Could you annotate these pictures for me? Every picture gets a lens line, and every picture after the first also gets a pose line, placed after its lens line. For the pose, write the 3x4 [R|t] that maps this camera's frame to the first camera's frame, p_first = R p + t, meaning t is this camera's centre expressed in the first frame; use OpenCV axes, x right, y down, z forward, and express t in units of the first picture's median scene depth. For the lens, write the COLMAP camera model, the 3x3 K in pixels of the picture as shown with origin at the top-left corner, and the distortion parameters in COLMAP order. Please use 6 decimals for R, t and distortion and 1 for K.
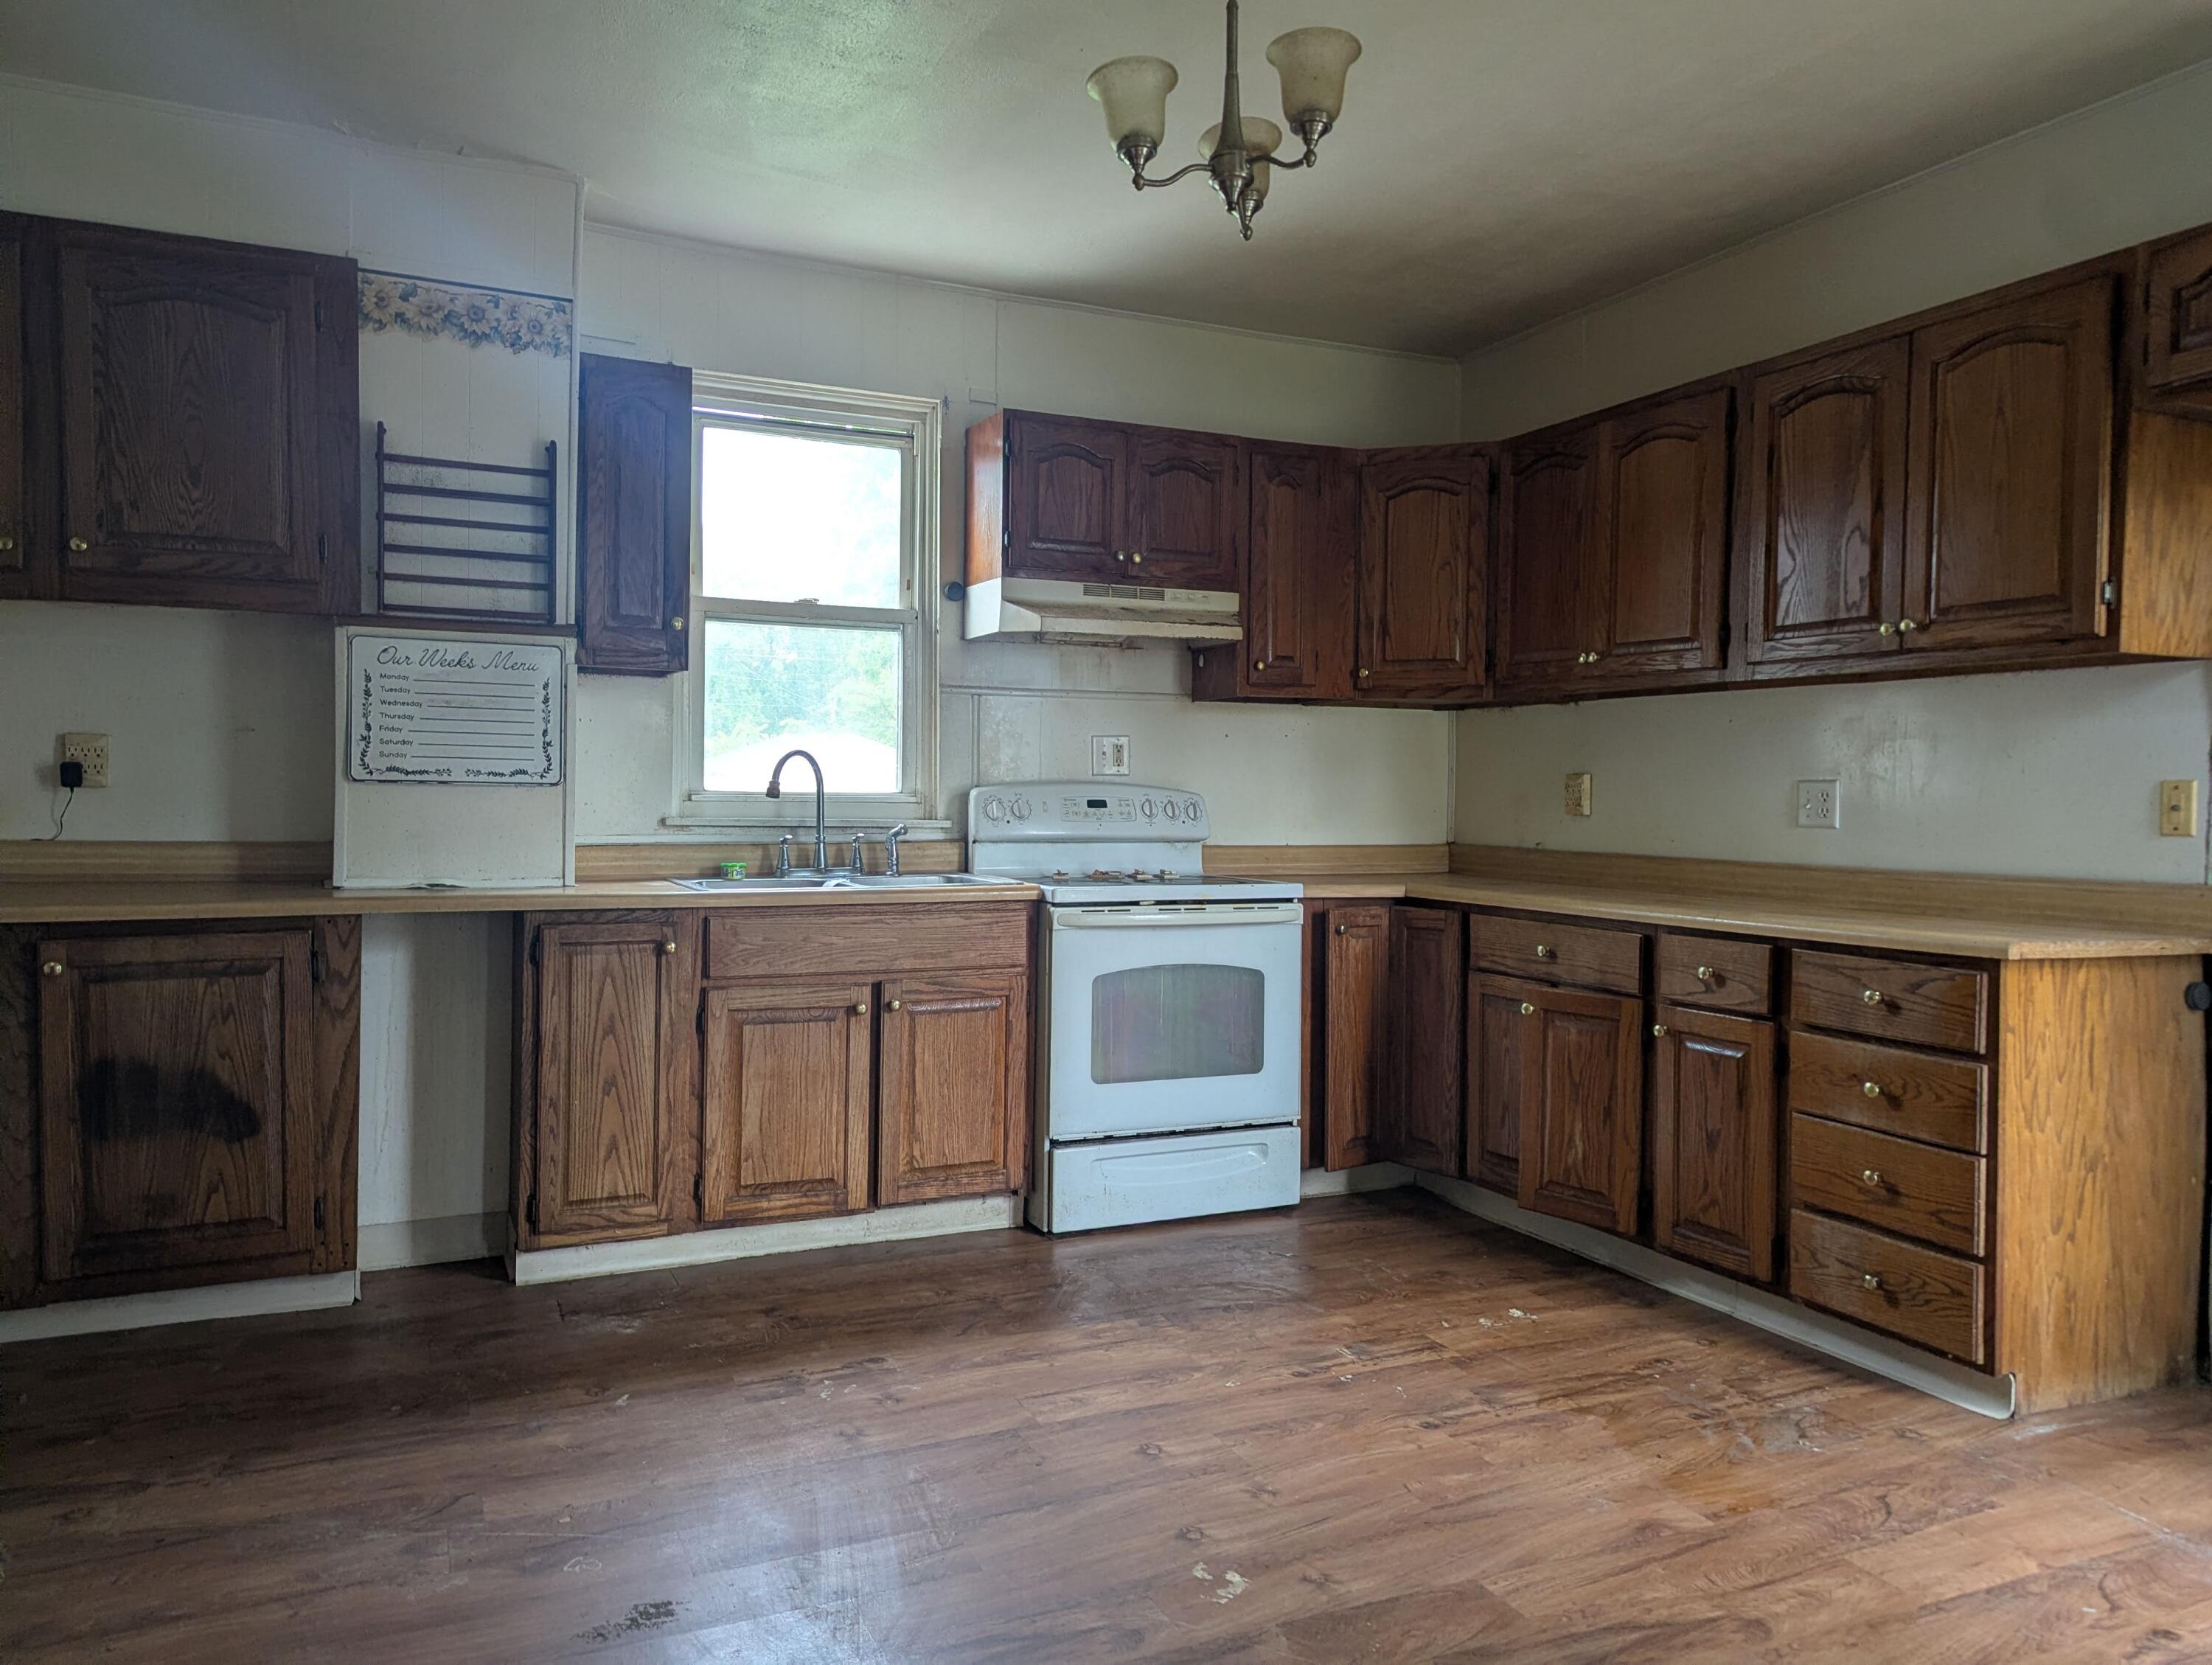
lens RADIAL K [[1565.1, 0, 1092.9], [0, 1565.1, 828.6], [0, 0, 1]] dist [0.055909, -0.023724]
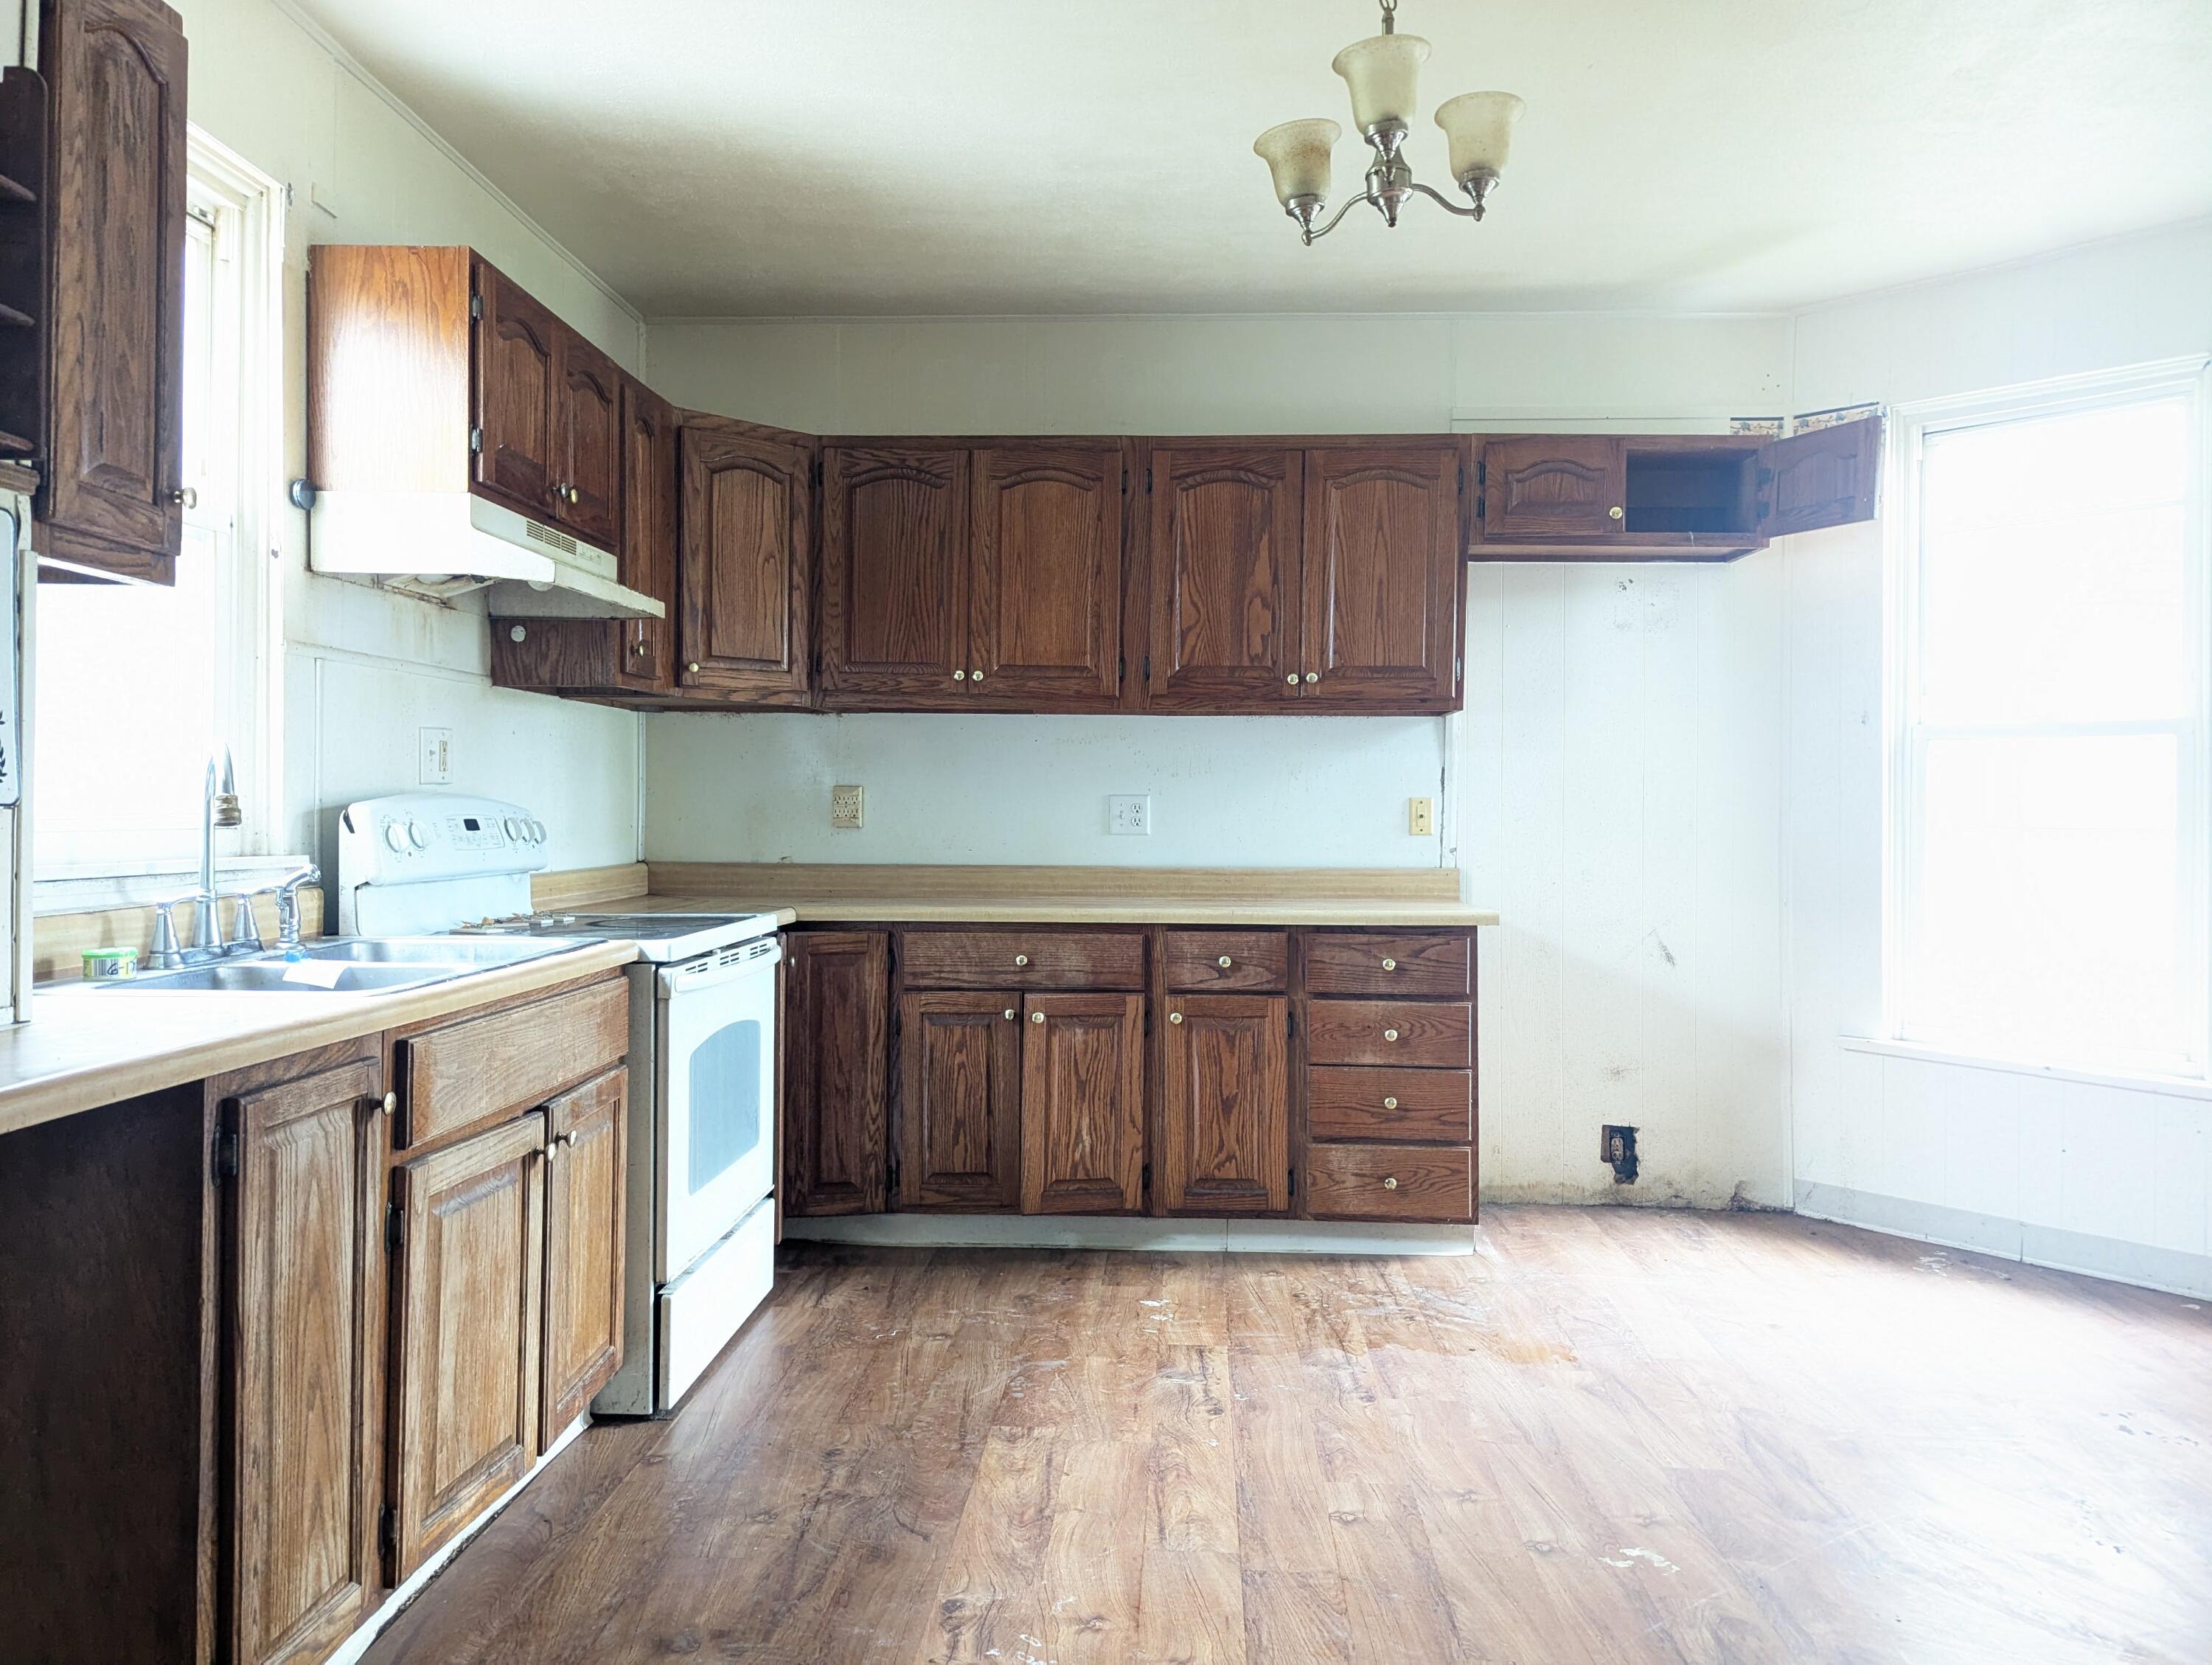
lens RADIAL K [[1565.1, 0, 1118.8], [0, 1565.1, 823.4], [0, 0, 1]] dist [0.055909, -0.023724]
pose [[0.453858, -0.017912, 0.890894, -0.691738], [0.019168, 0.999763, 0.010336, -0.024794], [-0.890868, 0.012385, 0.454093, 0.556905]]
